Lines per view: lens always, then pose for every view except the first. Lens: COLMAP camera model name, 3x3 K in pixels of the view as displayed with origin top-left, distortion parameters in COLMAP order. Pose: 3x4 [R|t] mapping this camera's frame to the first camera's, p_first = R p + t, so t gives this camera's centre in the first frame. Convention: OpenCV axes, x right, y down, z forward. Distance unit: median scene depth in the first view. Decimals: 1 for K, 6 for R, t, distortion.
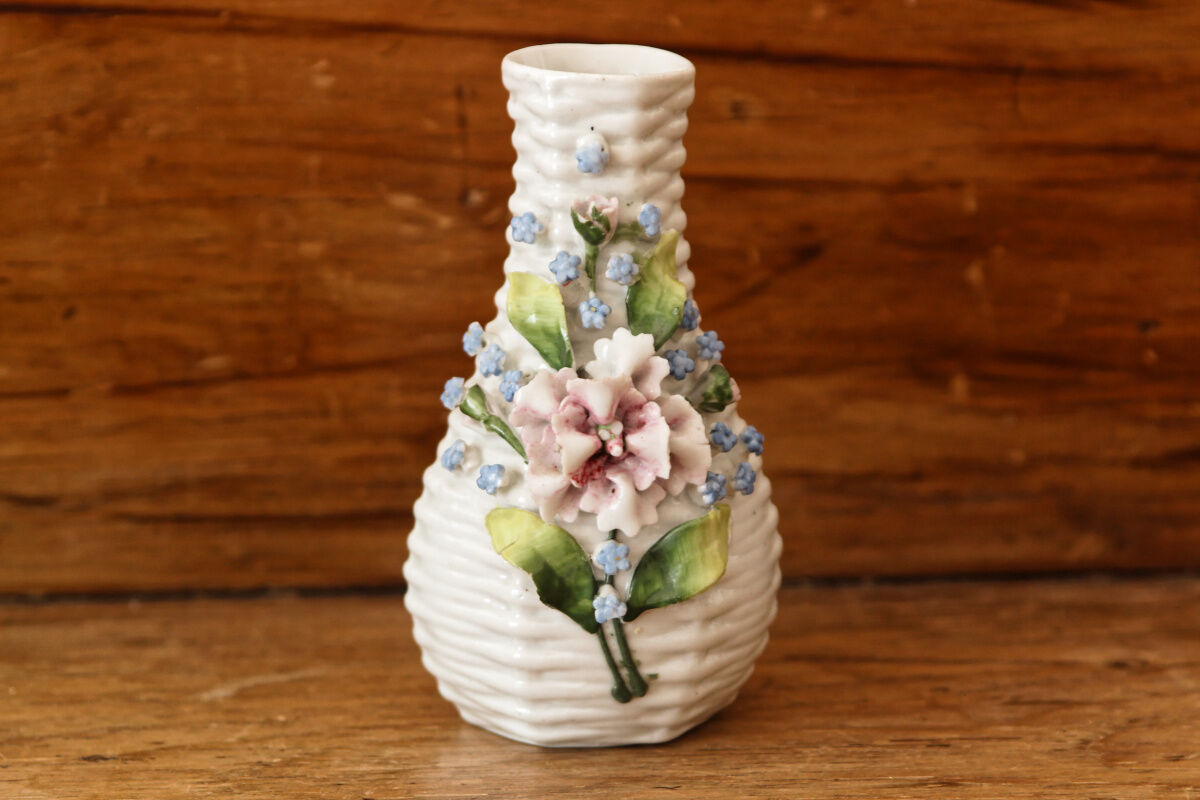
lens RADIAL K [[3699.7, 0, 595.9], [0, 3699.7, 398.7], [0, 0, 1]] dist [-0.033577, 0.000000]
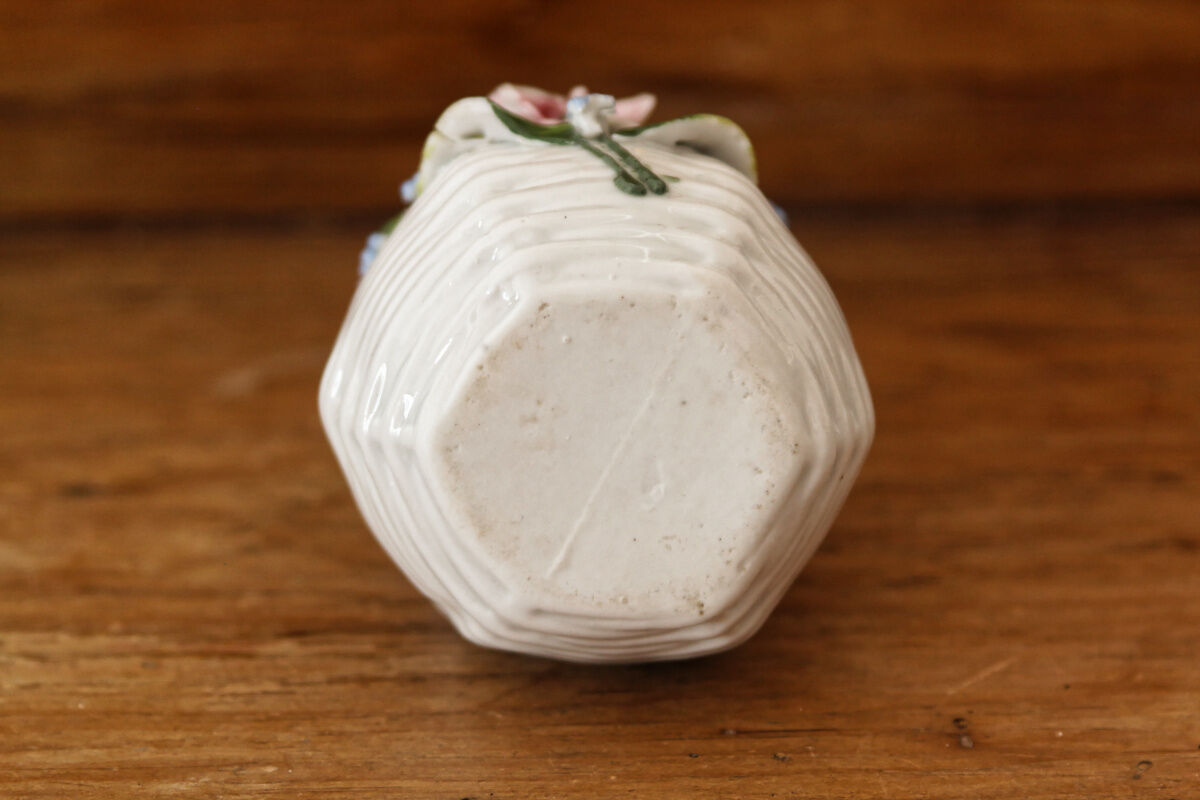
lens RADIAL K [[3699.7, 0, 603.7], [0, 3699.7, 393.7], [0, 0, 1]] dist [-0.033577, 0.000000]
pose [[0.999905, 0.011929, 0.006862, -0.029365], [-0.012946, 0.984483, 0.175000, -0.055302], [-0.004668, -0.175072, 0.984545, 0.224303]]
